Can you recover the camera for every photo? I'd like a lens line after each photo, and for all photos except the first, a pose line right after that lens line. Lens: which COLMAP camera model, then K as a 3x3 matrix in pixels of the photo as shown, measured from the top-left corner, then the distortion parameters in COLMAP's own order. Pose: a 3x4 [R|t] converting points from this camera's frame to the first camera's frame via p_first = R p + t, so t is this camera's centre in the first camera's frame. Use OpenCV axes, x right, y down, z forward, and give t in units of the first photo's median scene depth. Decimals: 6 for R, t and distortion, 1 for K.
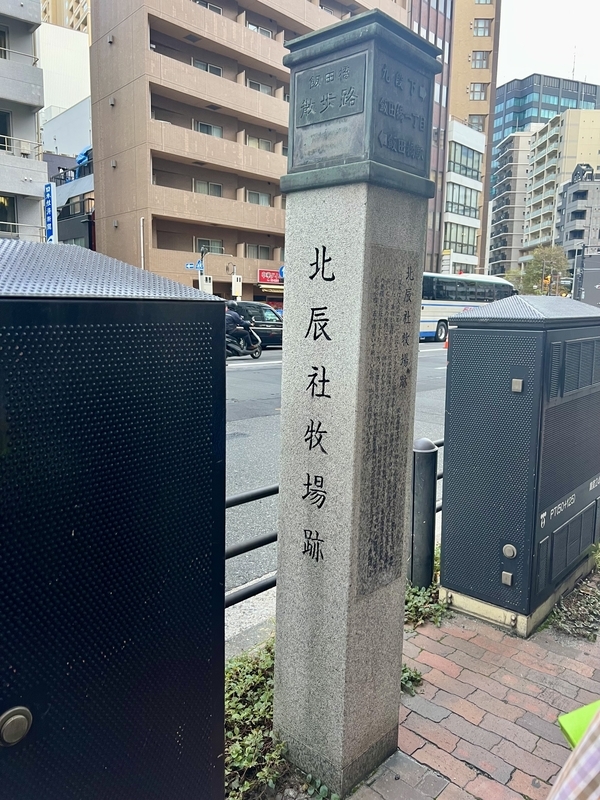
lens RADIAL K [[604.7, 0, 304.1], [0, 604.7, 396.3], [0, 0, 1]] dist [0.031358, -0.036556]
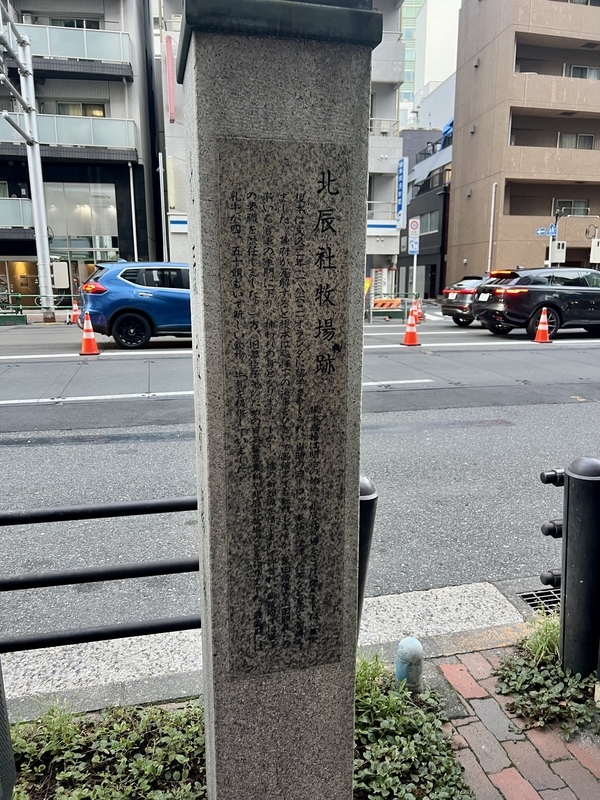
lens RADIAL K [[604.7, 0, 298.3], [0, 604.7, 407.6], [0, 0, 1]] dist [0.031358, -0.036556]
pose [[0.831099, 0.096921, -0.547613, 0.283178], [-0.063778, 0.994810, 0.079276, -0.016003], [0.552455, -0.030961, 0.832968, 0.272115]]
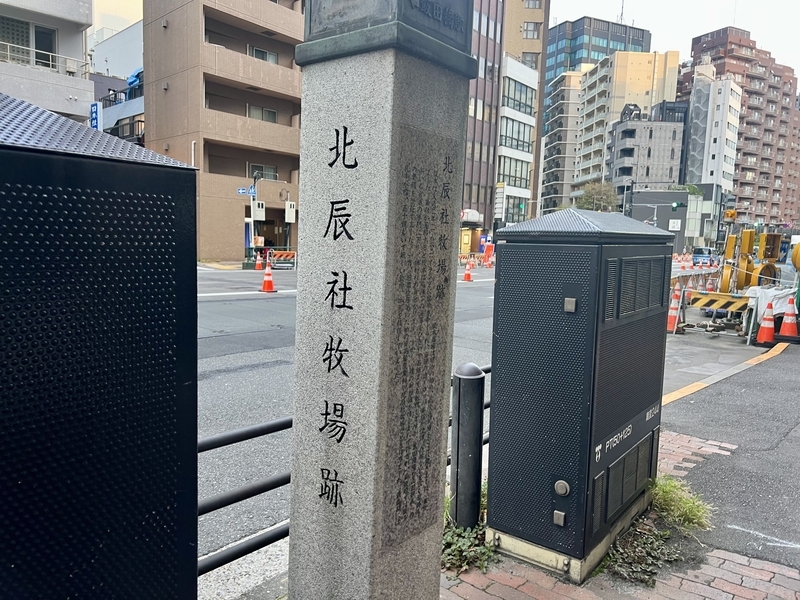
lens RADIAL K [[604.7, 0, 398.3], [0, 604.7, 308.6], [0, 0, 1]] dist [0.031358, -0.036556]
pose [[0.997922, 0.010662, 0.063547, 0.029914], [-0.008791, 0.999521, -0.029657, 0.014456], [-0.063833, 0.029036, 0.997538, 0.090910]]
